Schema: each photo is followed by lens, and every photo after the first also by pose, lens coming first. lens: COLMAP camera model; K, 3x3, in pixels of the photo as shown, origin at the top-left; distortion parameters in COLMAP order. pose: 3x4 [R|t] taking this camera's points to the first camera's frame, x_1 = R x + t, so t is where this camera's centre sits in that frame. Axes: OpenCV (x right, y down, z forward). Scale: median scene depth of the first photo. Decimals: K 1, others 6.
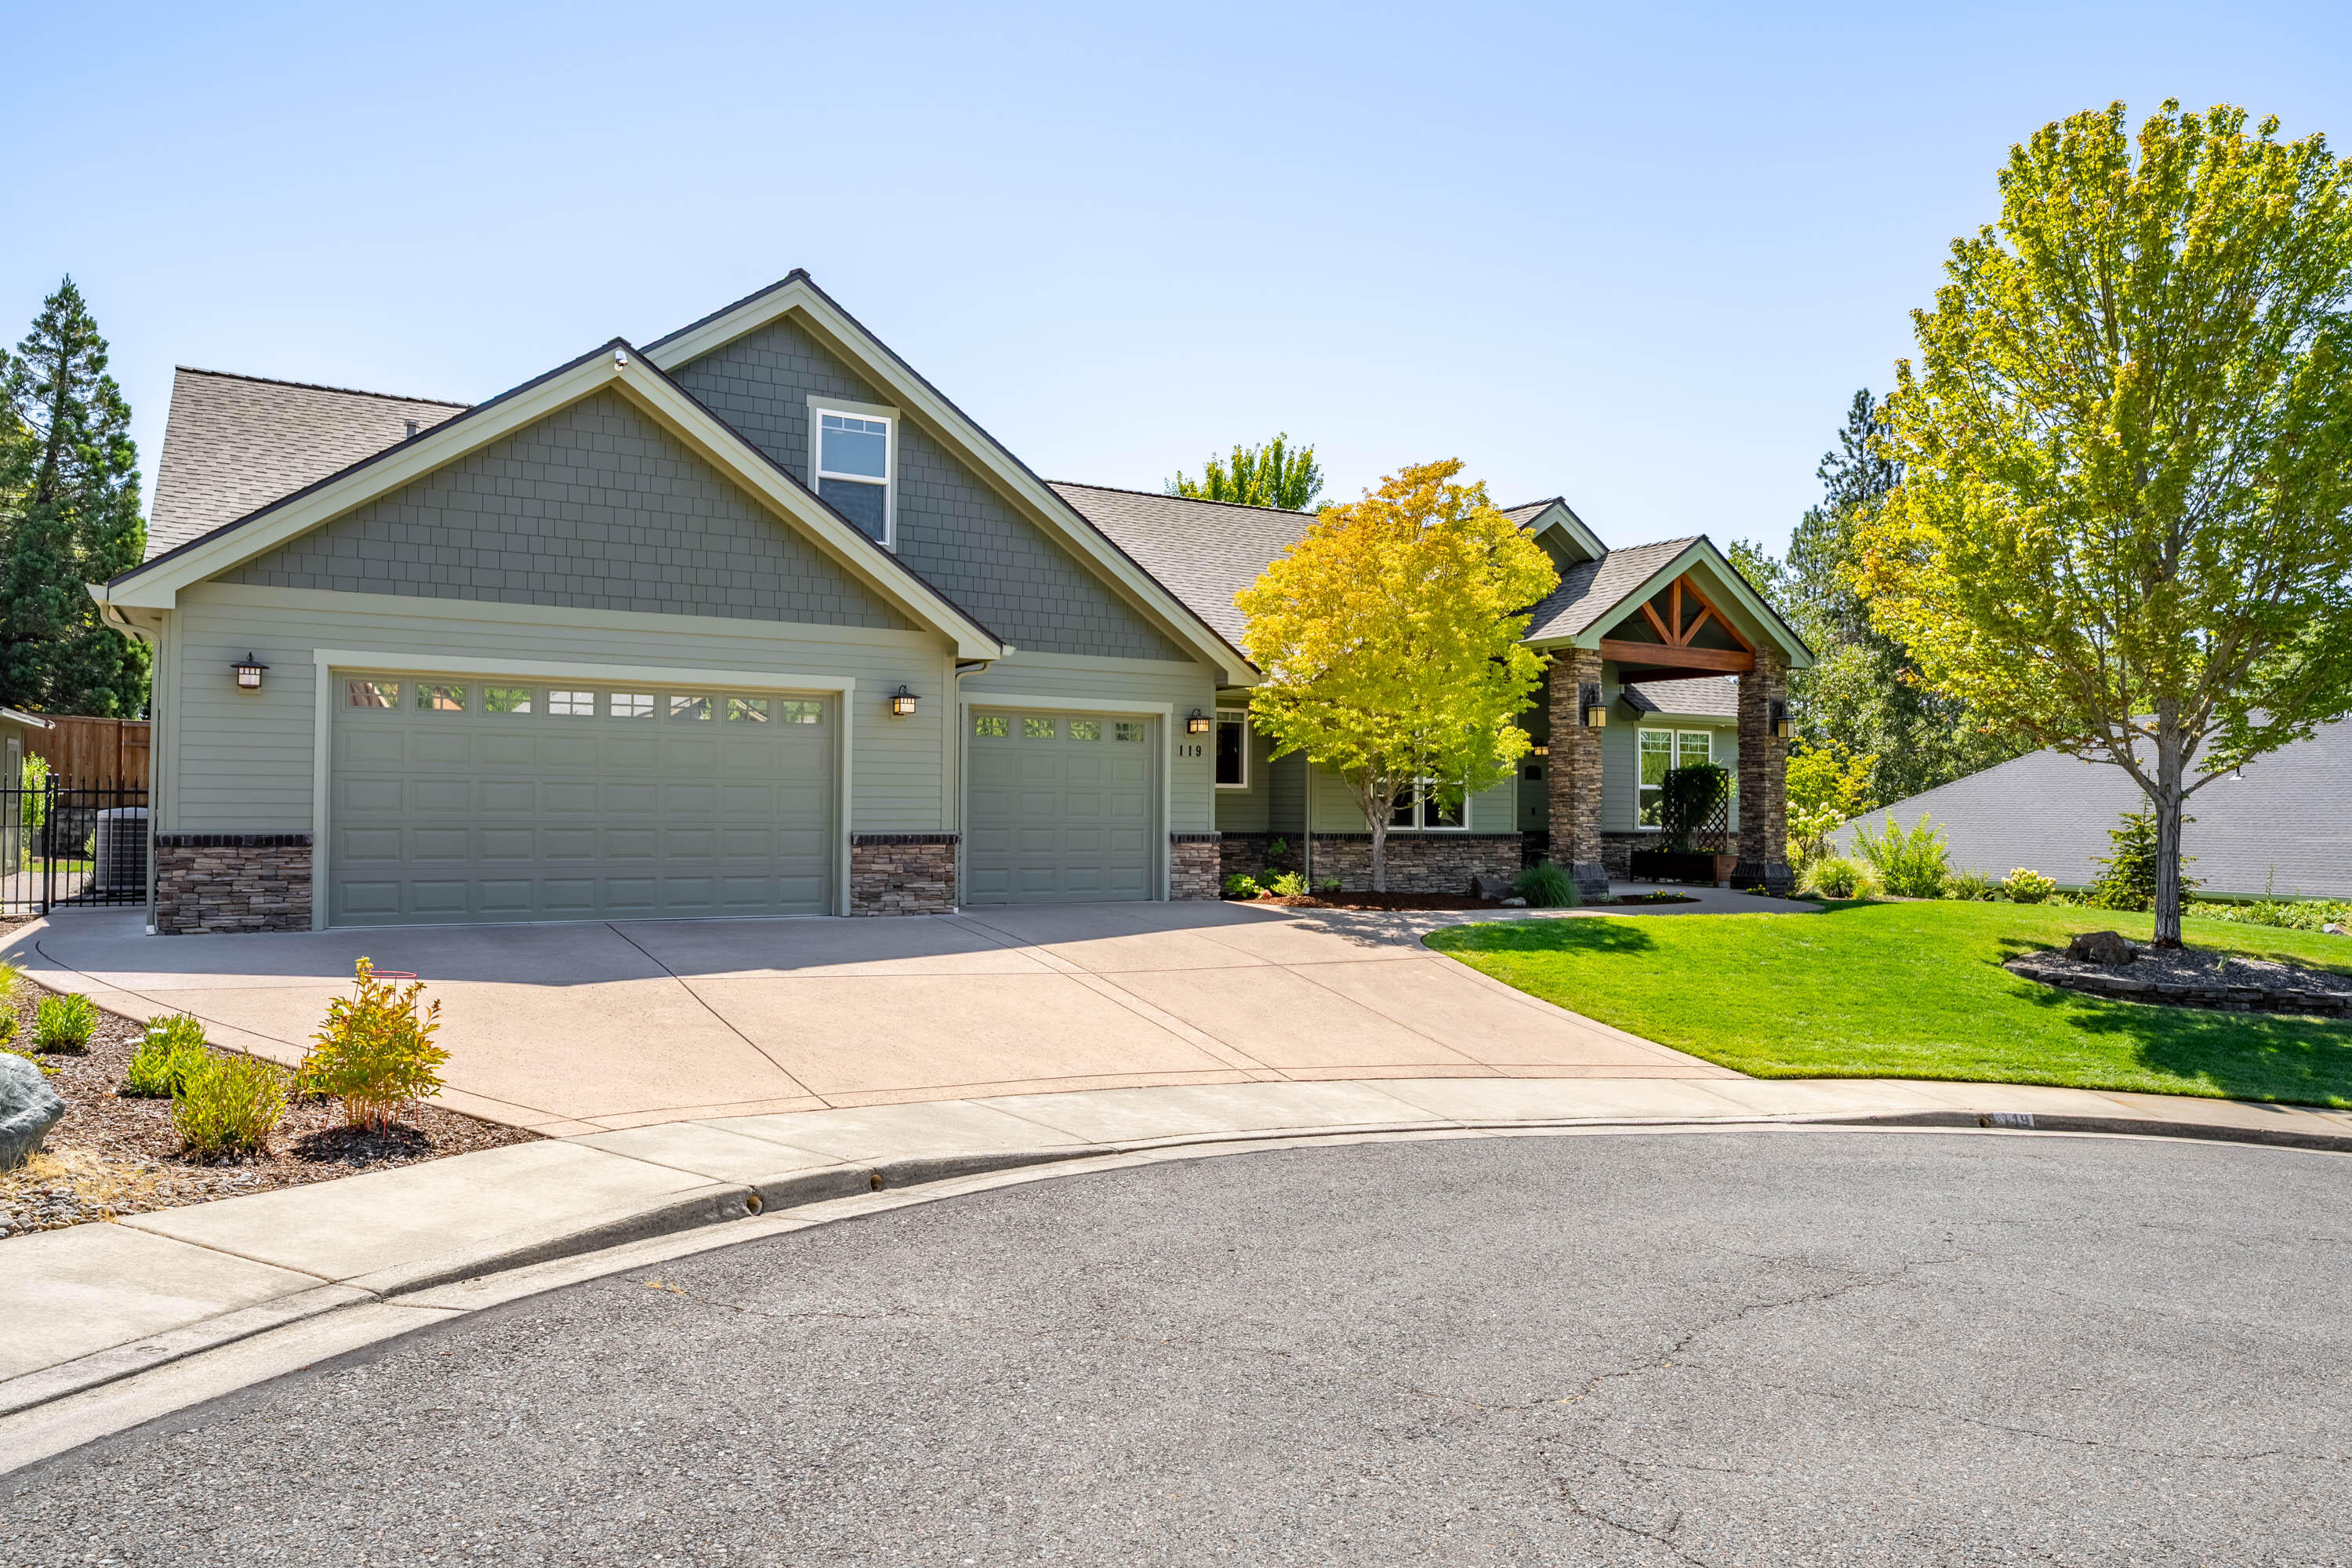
lens RADIAL K [[1631.5, 0, 1174.3], [0, 1631.5, 788.0], [0, 0, 1]] dist [0.004476, -0.000644]
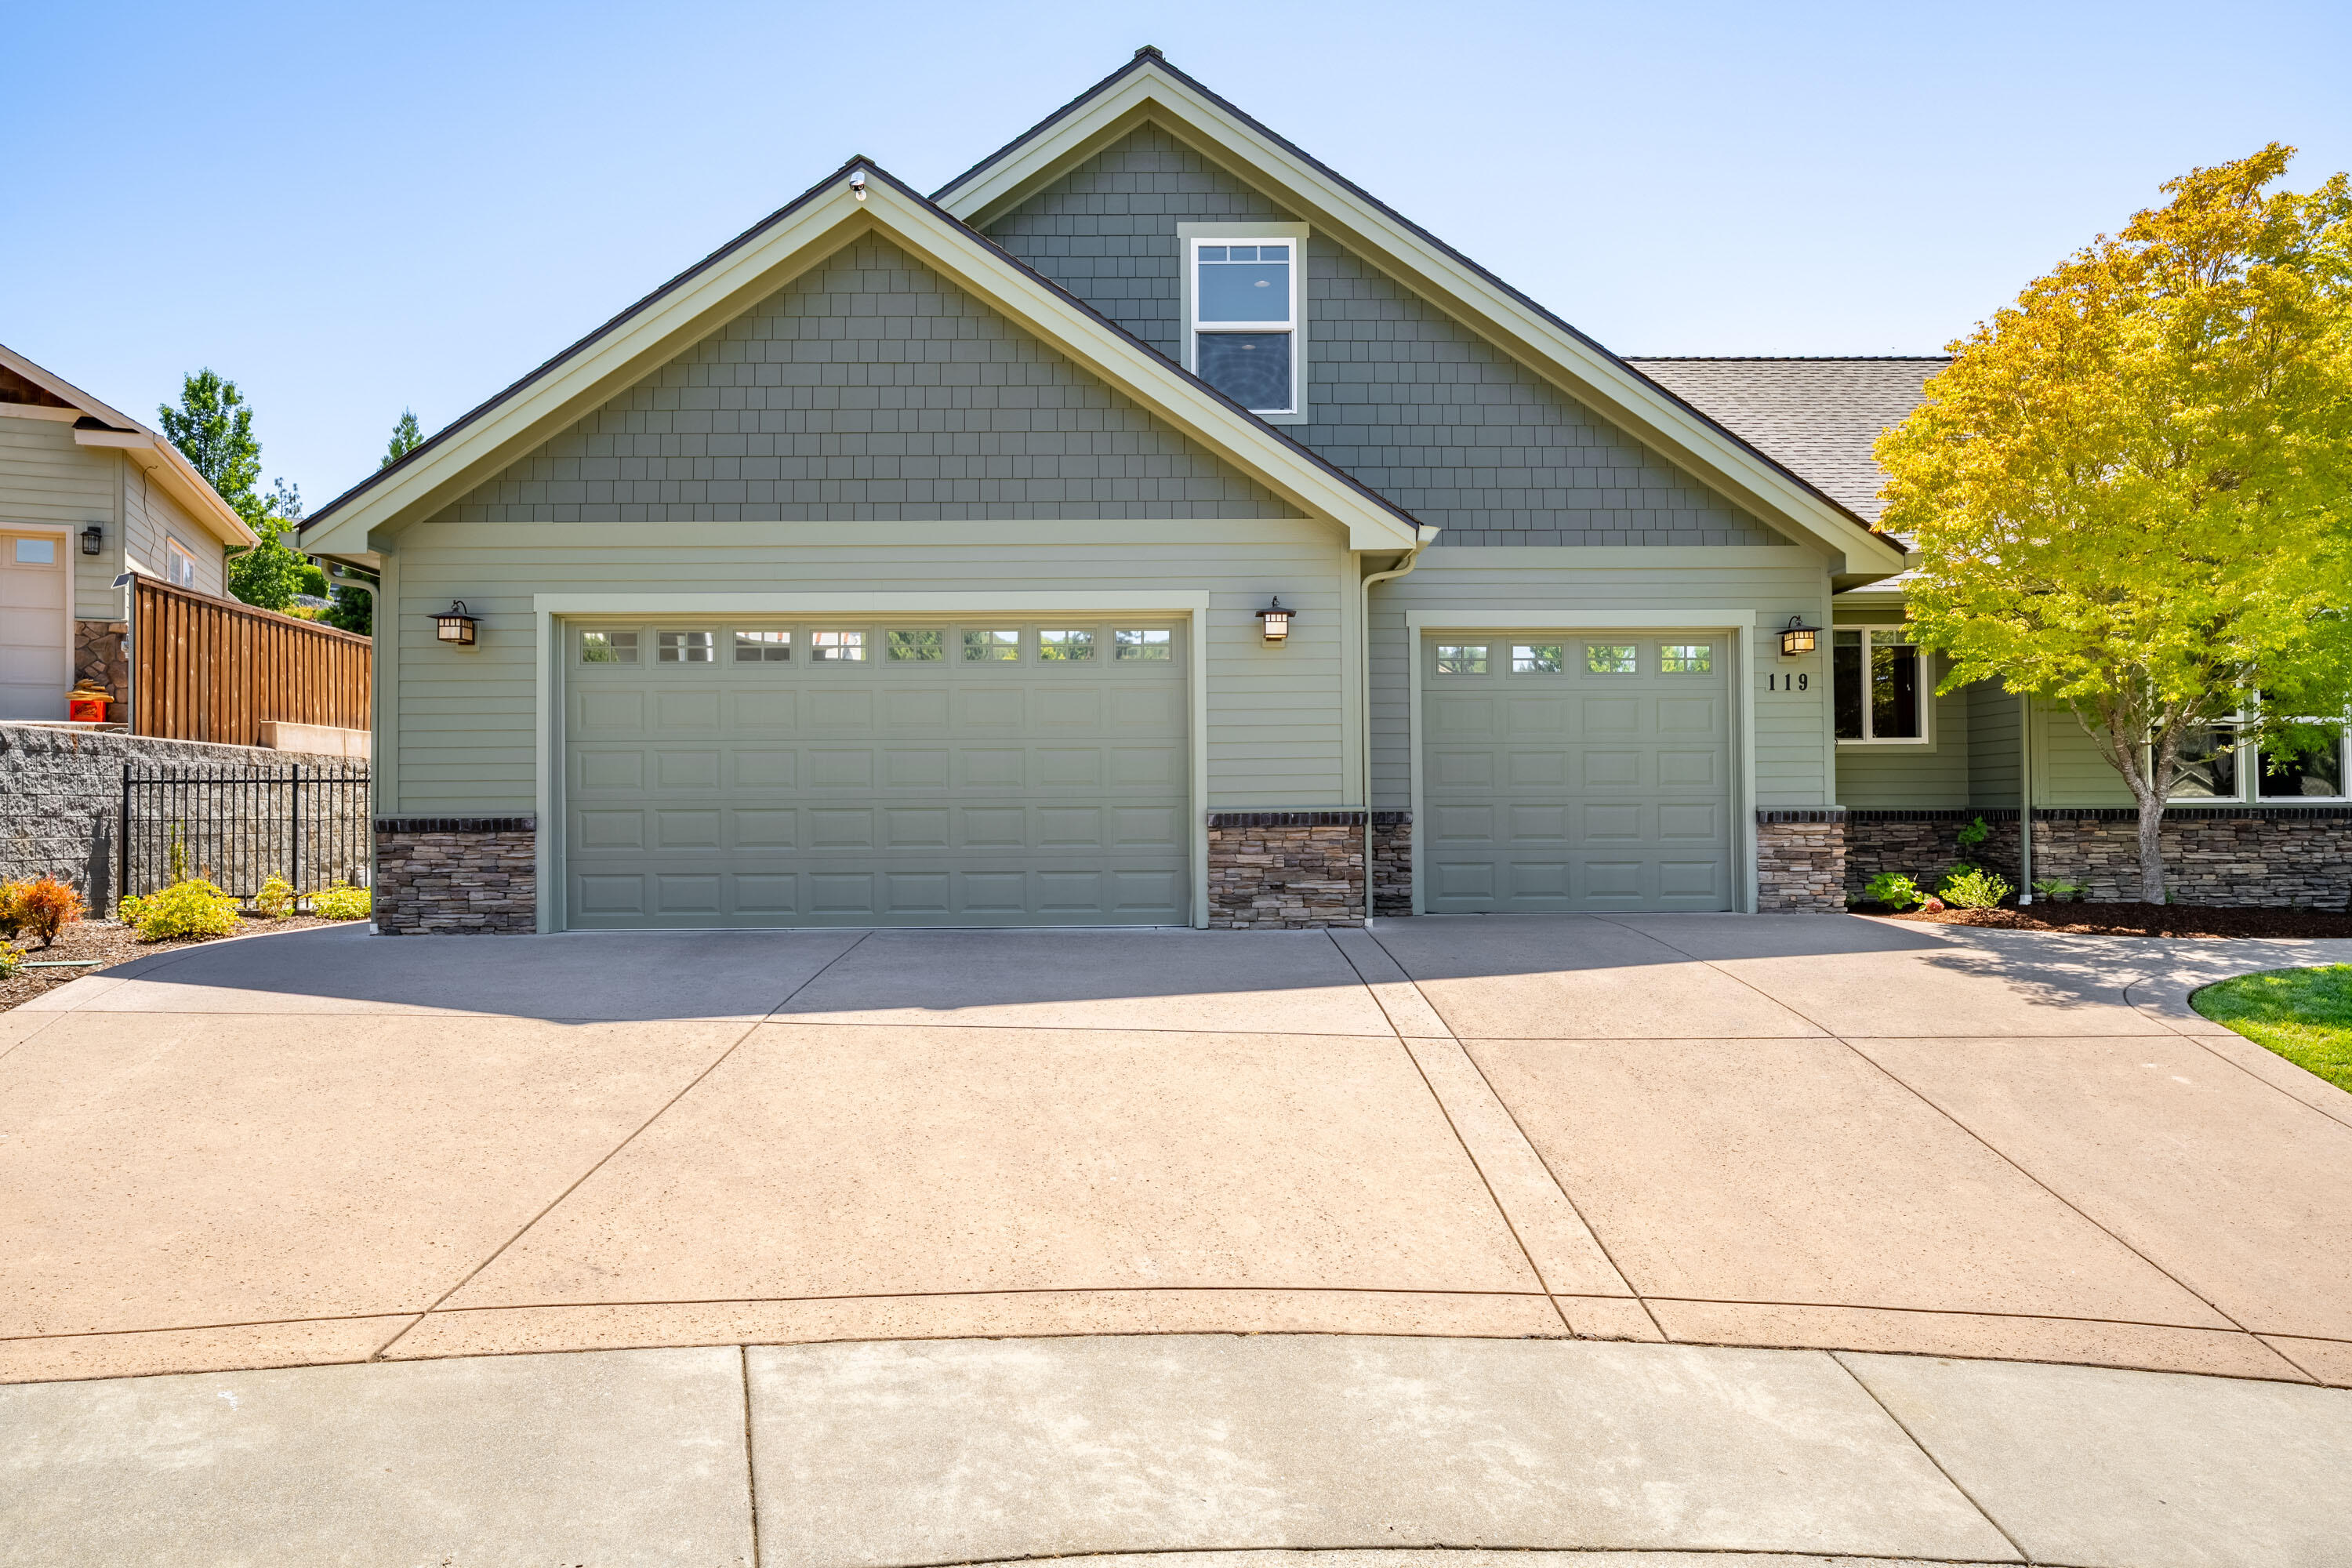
lens RADIAL K [[1516.9, 0, 1175.7], [0, 1516.9, 790.3], [0, 0, 1]] dist [0.001328, -0.007659]
pose [[0.865377, -0.023037, -0.500591, 0.114630], [0.021262, 0.999731, -0.009252, 0.023587], [0.500670, -0.002638, 0.865634, 0.408157]]
